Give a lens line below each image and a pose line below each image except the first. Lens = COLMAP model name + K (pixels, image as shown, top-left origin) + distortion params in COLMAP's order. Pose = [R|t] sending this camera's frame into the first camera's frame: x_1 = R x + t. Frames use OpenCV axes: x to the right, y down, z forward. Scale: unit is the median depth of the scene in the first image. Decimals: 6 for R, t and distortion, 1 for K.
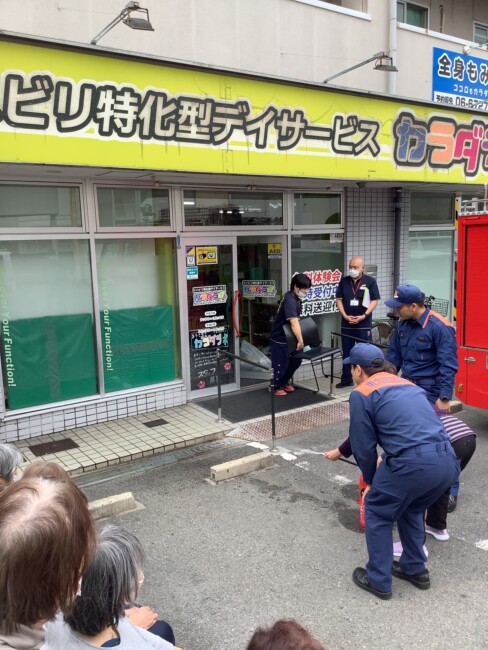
lens RADIAL K [[577.7, 0, 248.2], [0, 577.7, 326.4], [0, 0, 1]] dist [0.126589, -0.182502]
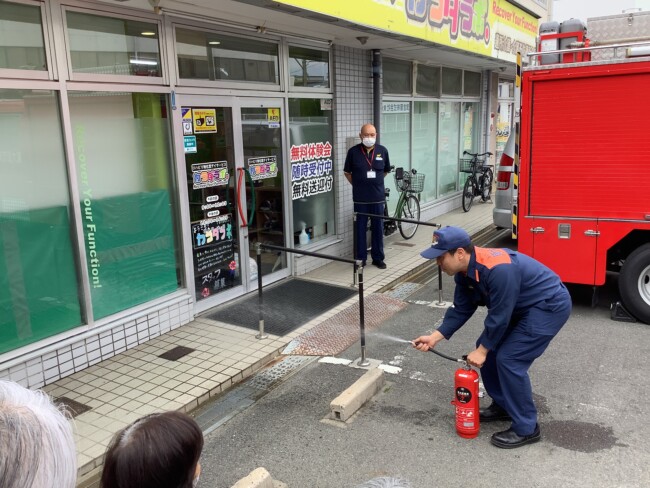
lens RADIAL K [[577.7, 0, 323.0], [0, 577.7, 239.9], [0, 0, 1]] dist [0.126589, -0.182502]
pose [[0.914330, -0.082777, 0.396421, -0.234102], [0.066694, 0.996300, 0.054210, 0.000046], [-0.399441, -0.023127, 0.916467, 0.234931]]
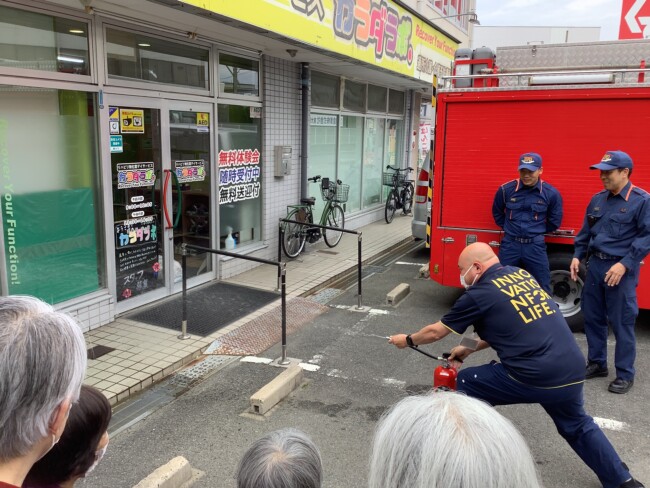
lens RADIAL K [[577.7, 0, 320.3], [0, 577.7, 243.2], [0, 0, 1]] dist [0.126589, -0.182502]
pose [[0.861643, -0.052837, 0.504757, -0.243385], [0.032924, 0.998290, 0.048295, 0.006035], [-0.506446, -0.024994, 0.861909, 0.209866]]
